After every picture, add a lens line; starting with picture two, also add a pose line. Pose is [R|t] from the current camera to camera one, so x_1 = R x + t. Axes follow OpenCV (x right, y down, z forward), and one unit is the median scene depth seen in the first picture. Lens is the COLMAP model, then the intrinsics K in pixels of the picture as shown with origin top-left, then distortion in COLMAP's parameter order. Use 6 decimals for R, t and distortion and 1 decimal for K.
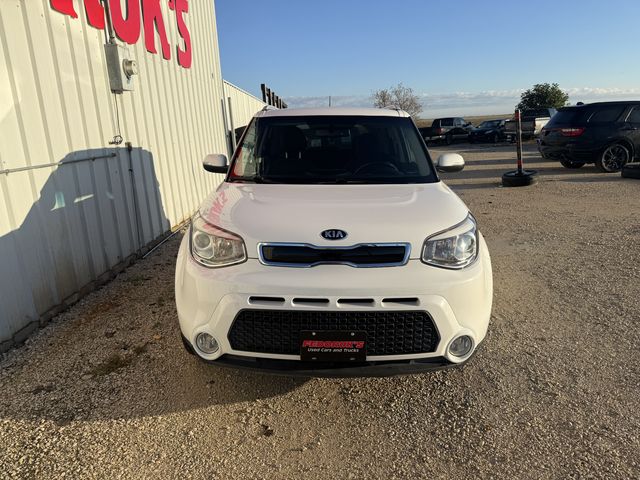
lens RADIAL K [[448.1, 0, 317.2], [0, 448.1, 237.2], [0, 0, 1]] dist [0.091431, -0.093609]
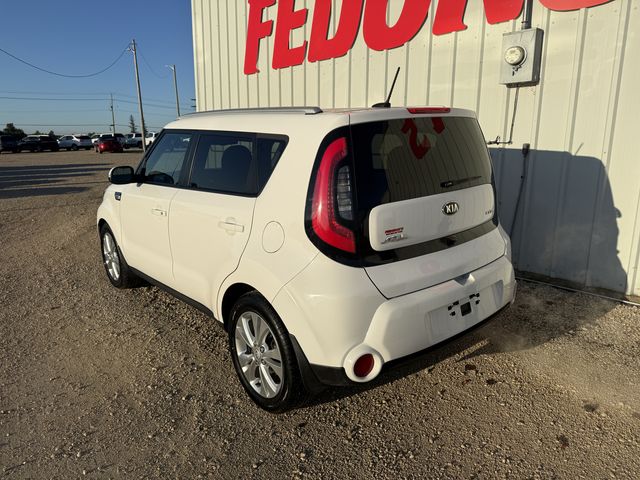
lens RADIAL K [[448.1, 0, 317.2], [0, 448.1, 237.2], [0, 0, 1]] dist [0.091431, -0.093609]
pose [[-0.765868, 0.185774, -0.615576, 0.606155], [-0.121674, 0.898186, 0.422443, -0.516904], [0.631380, 0.398435, -0.665288, 1.982611]]
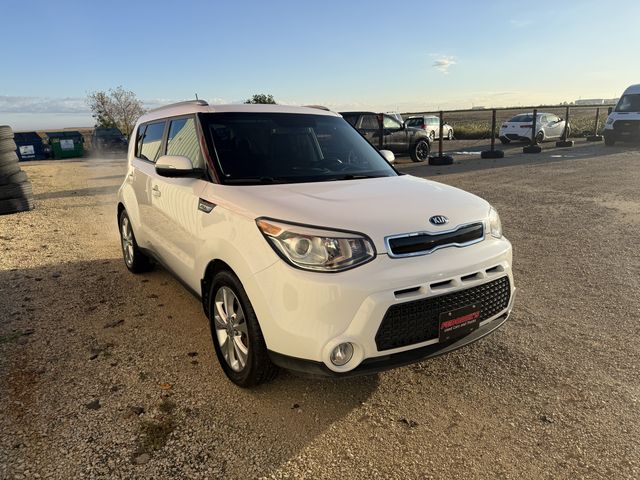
lens RADIAL K [[448.1, 0, 317.2], [0, 448.1, 237.2], [0, 0, 1]] dist [0.091431, -0.093609]
pose [[0.819552, -0.129906, 0.558085, -0.472326], [0.138225, 0.990020, 0.027464, -0.020989], [-0.556083, 0.054633, 0.829329, 0.157943]]
